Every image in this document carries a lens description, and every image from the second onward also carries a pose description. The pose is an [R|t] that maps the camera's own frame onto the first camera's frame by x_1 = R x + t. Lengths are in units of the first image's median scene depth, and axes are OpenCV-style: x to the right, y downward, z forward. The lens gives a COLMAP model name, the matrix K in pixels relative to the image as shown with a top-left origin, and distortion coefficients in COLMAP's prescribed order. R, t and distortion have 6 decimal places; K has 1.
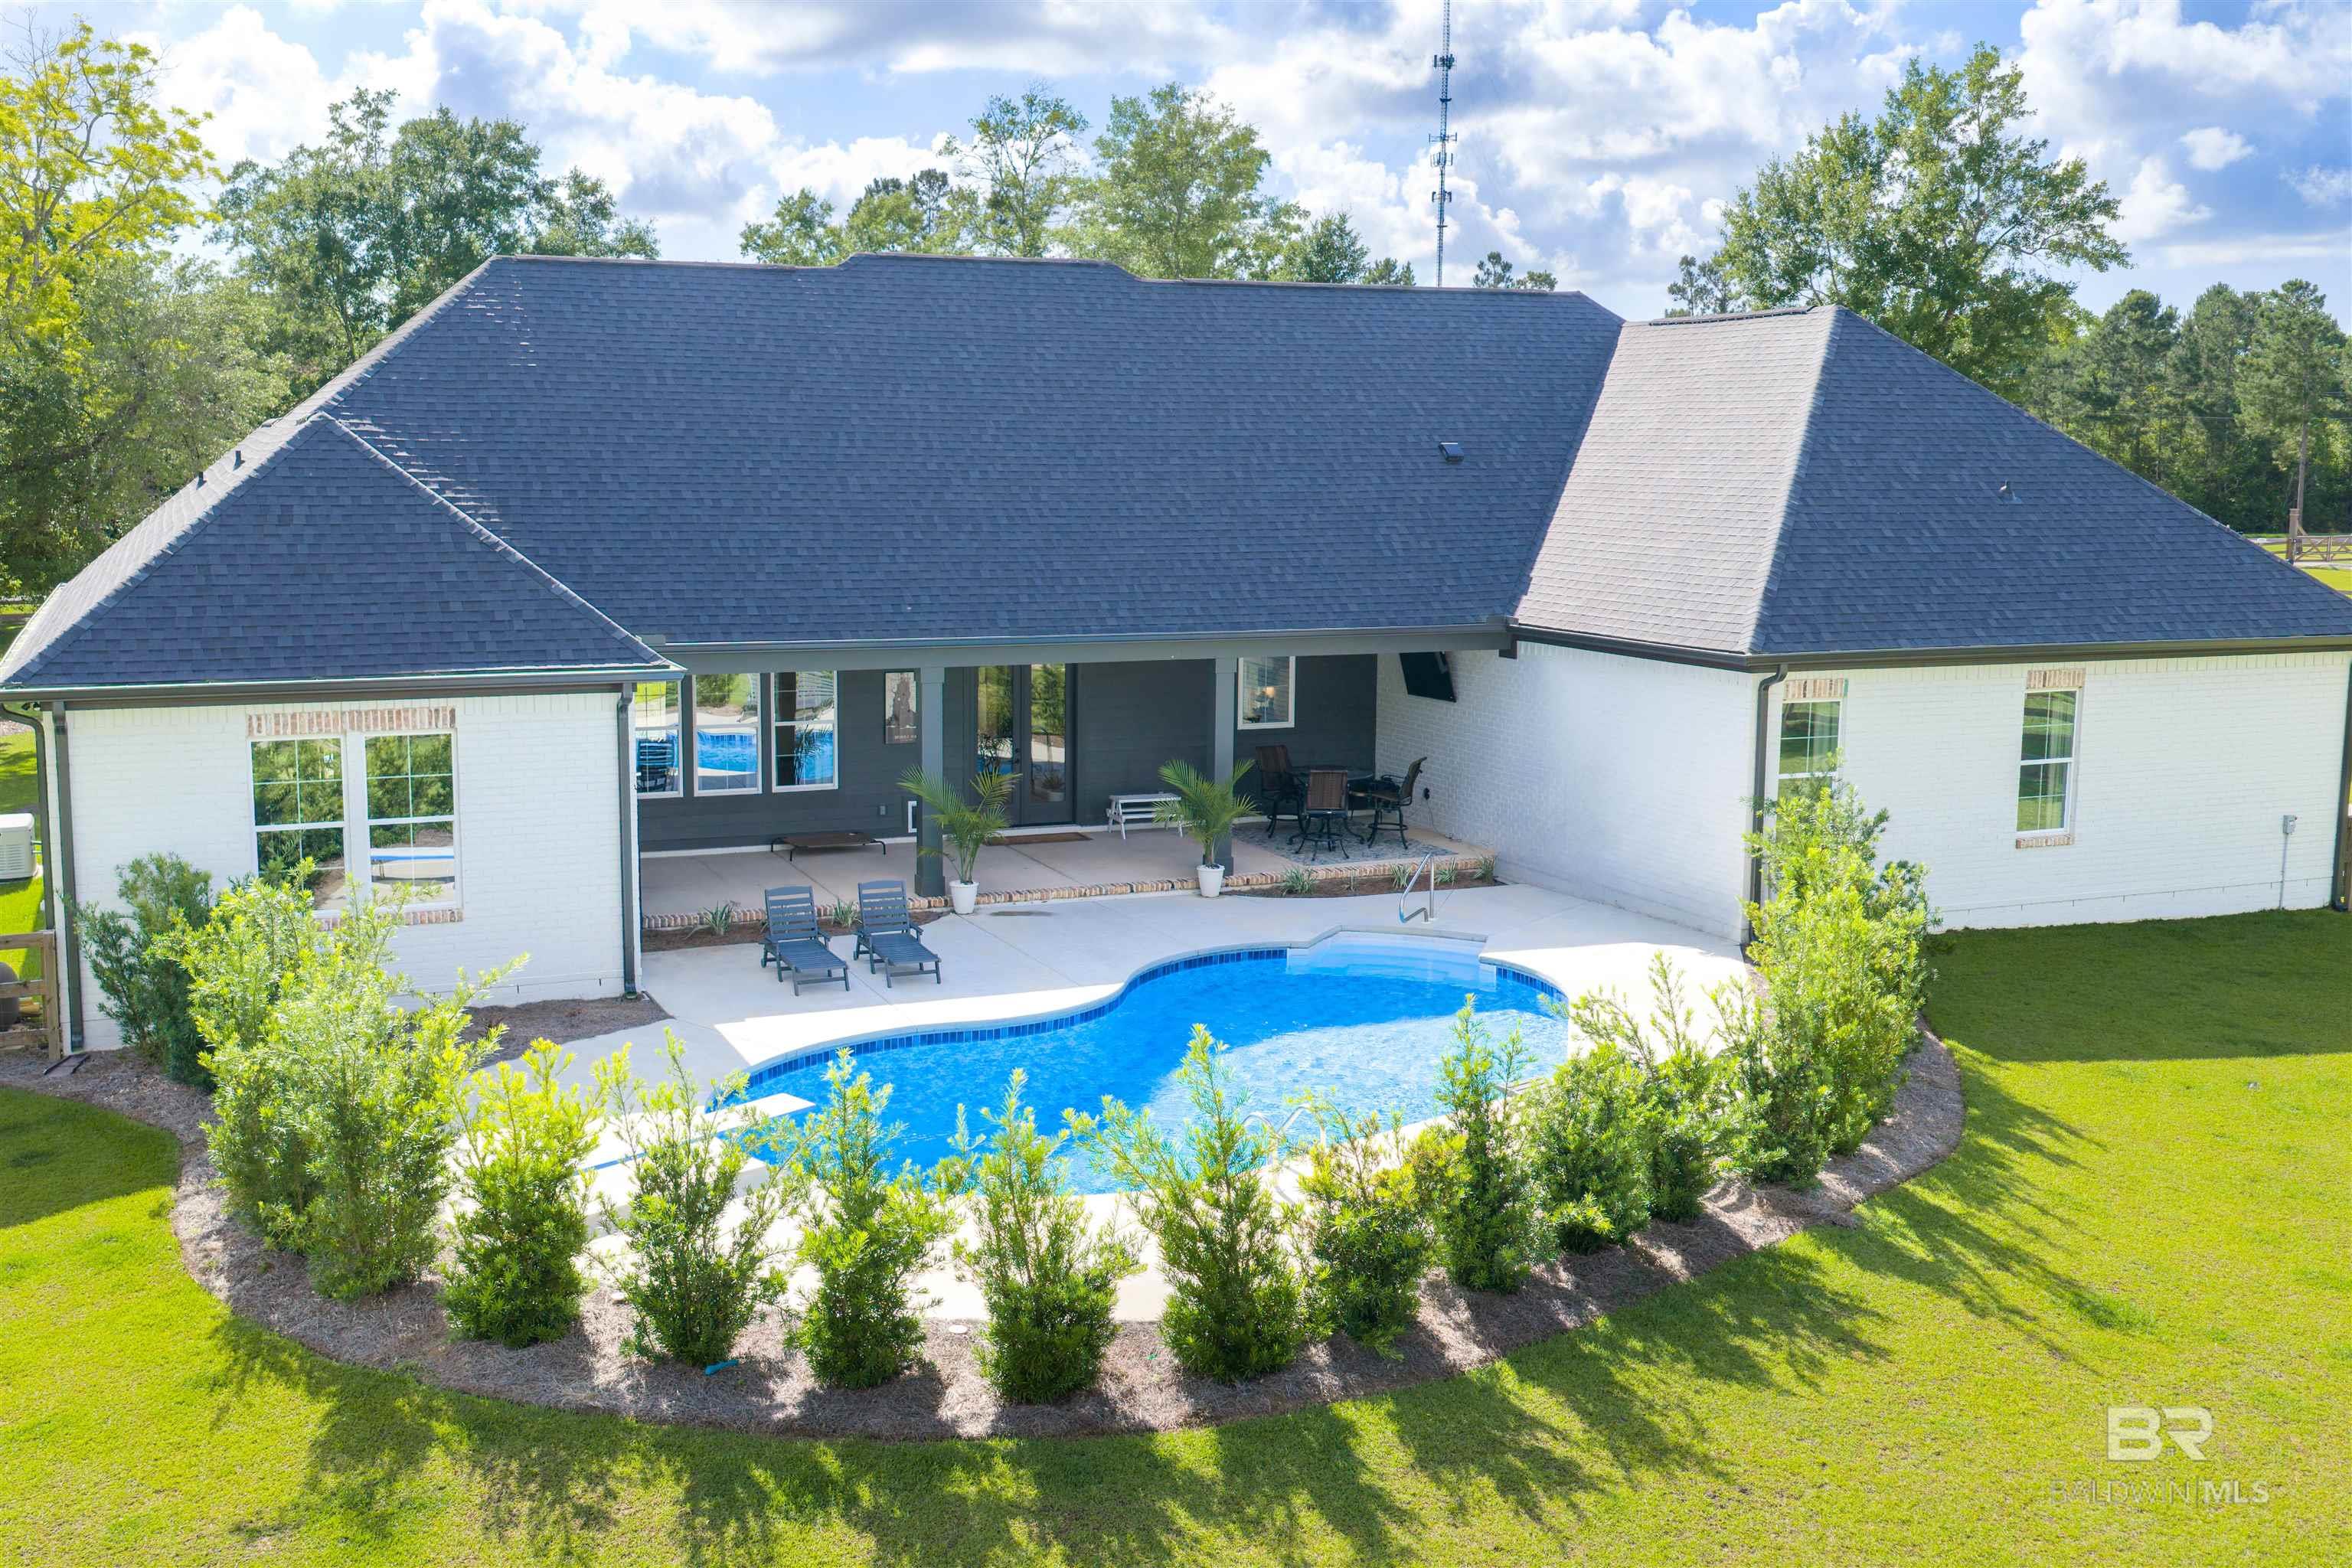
lens RADIAL K [[2222.6, 0, 1113.0], [0, 2222.6, 813.8], [0, 0, 1]] dist [0.053328, -0.121061]
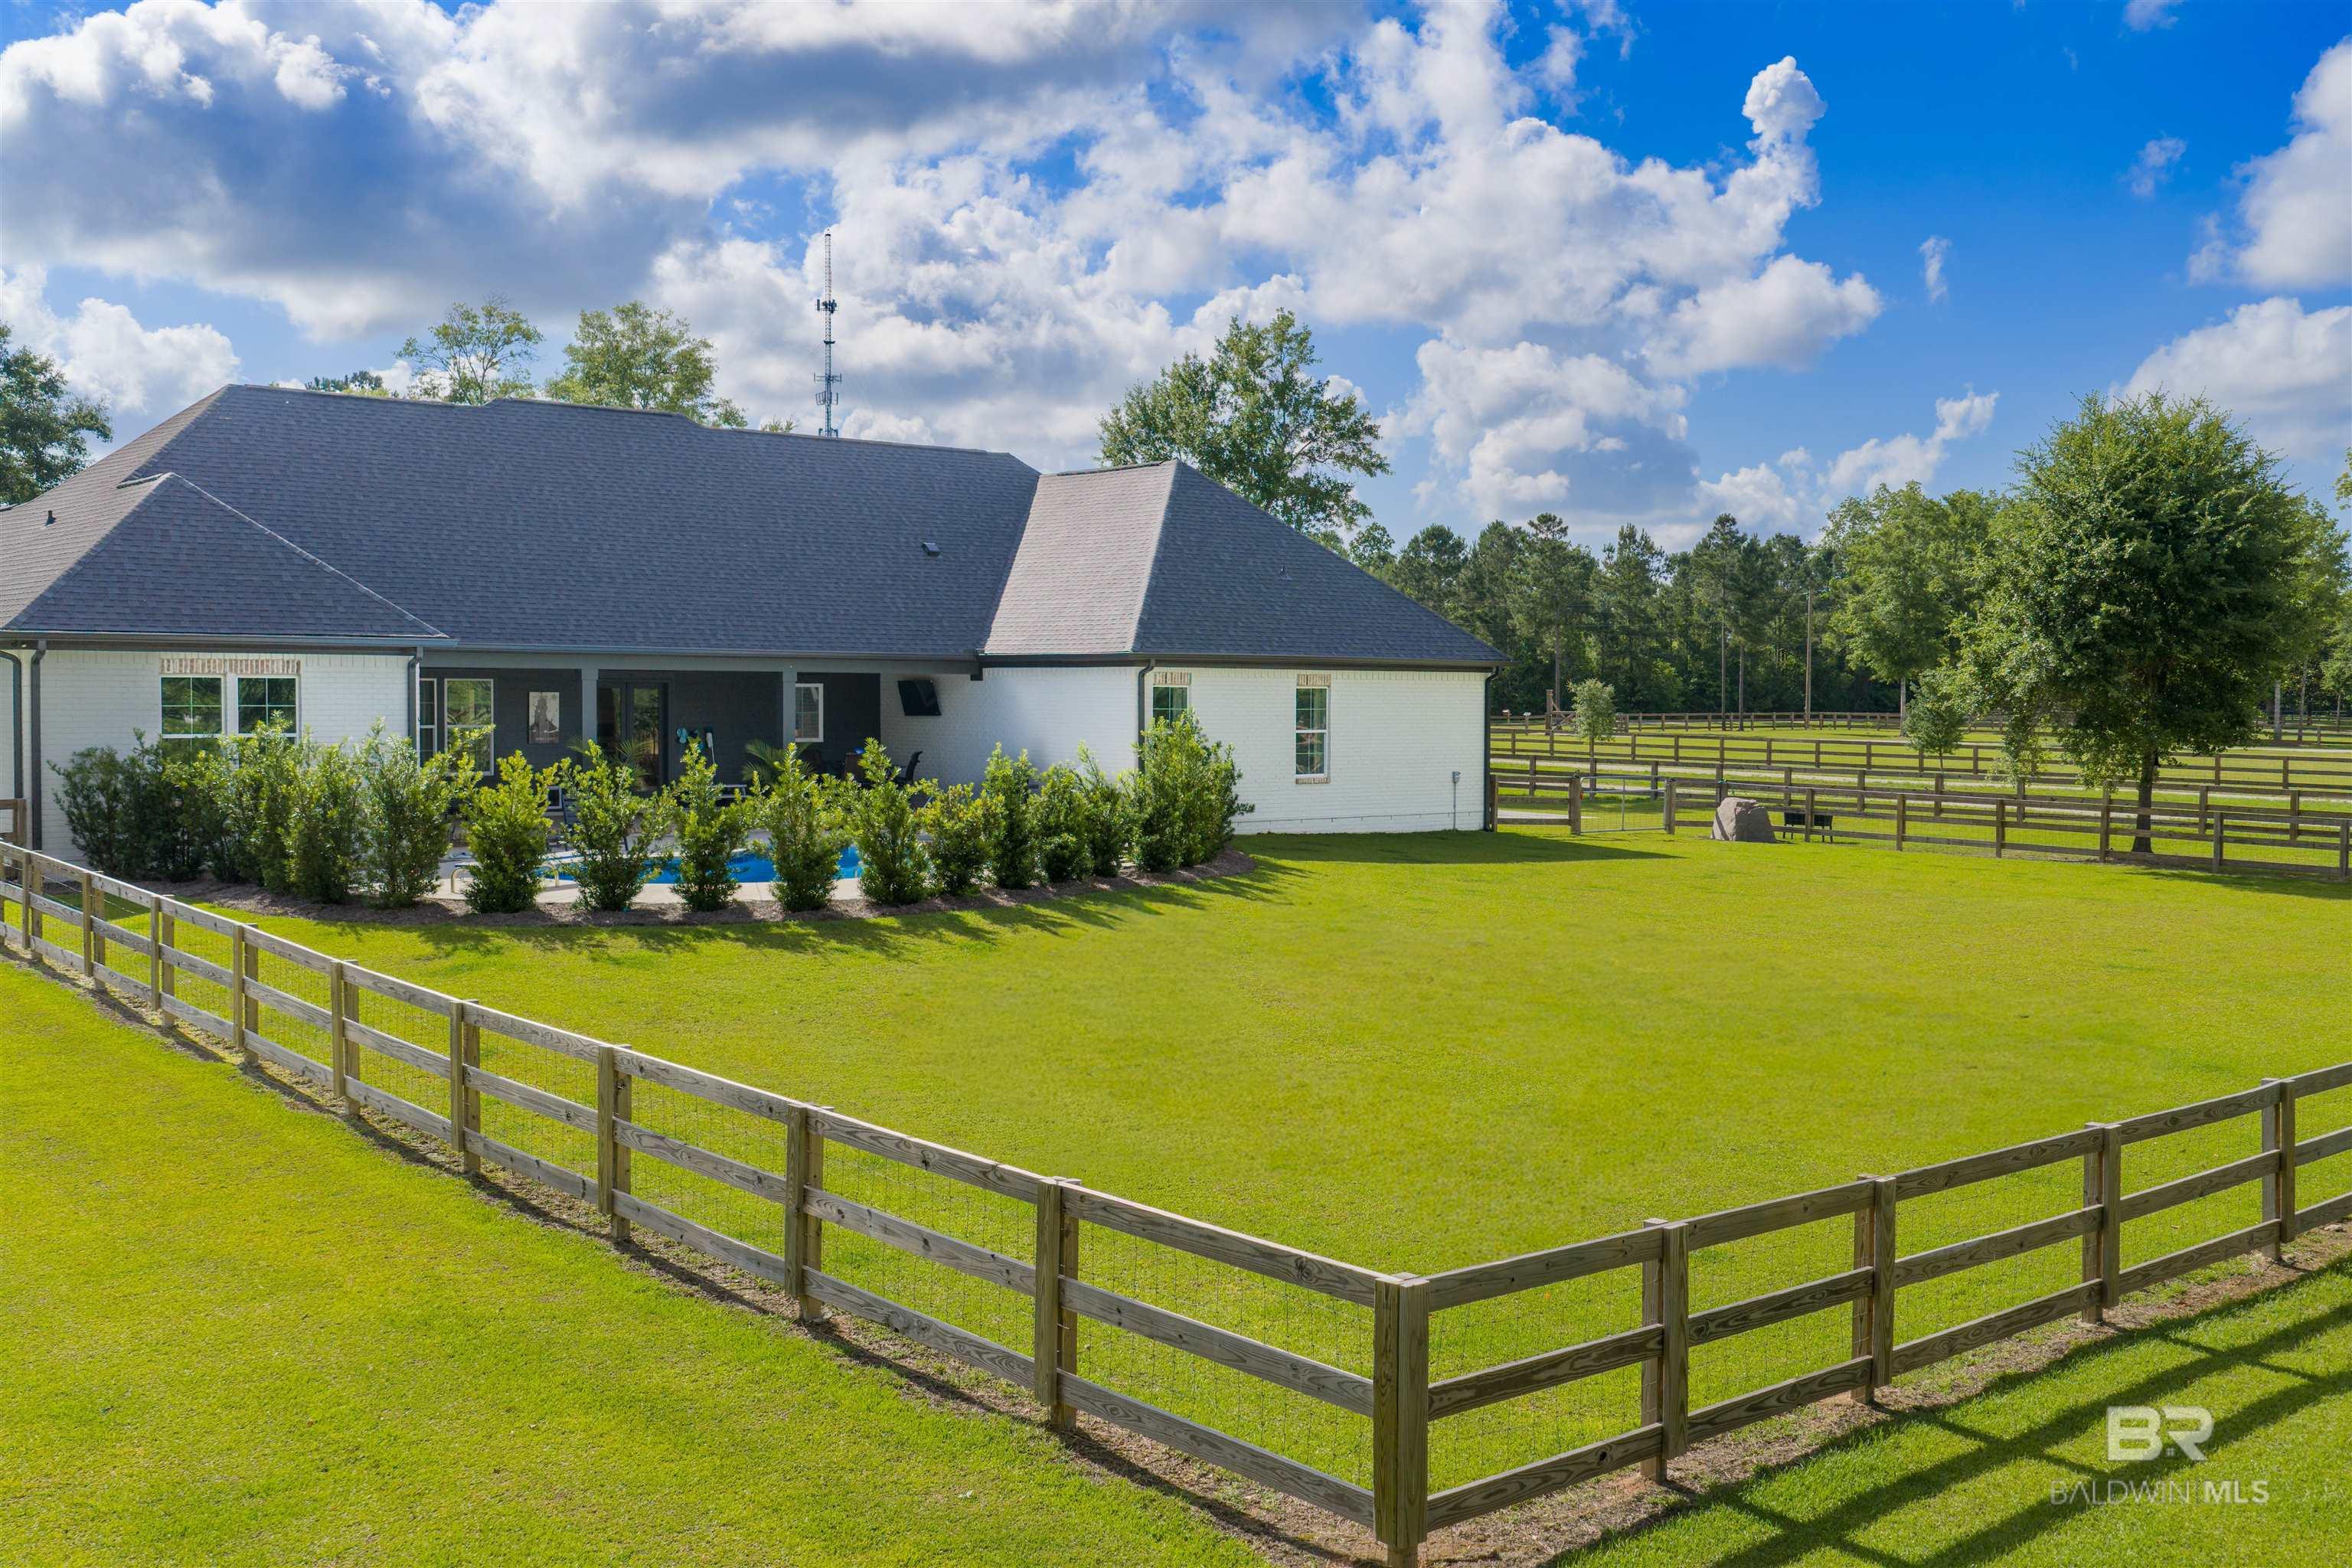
lens RADIAL K [[2216.8, 0, 1280.1], [0, 2216.8, 781.5], [0, 0, 1]] dist [-0.011733, -0.007741]
pose [[0.942074, -0.008341, 0.335301, -0.065343], [0.046788, 0.993184, -0.106750, 0.083885], [-0.332126, 0.116255, 0.936043, -0.225755]]
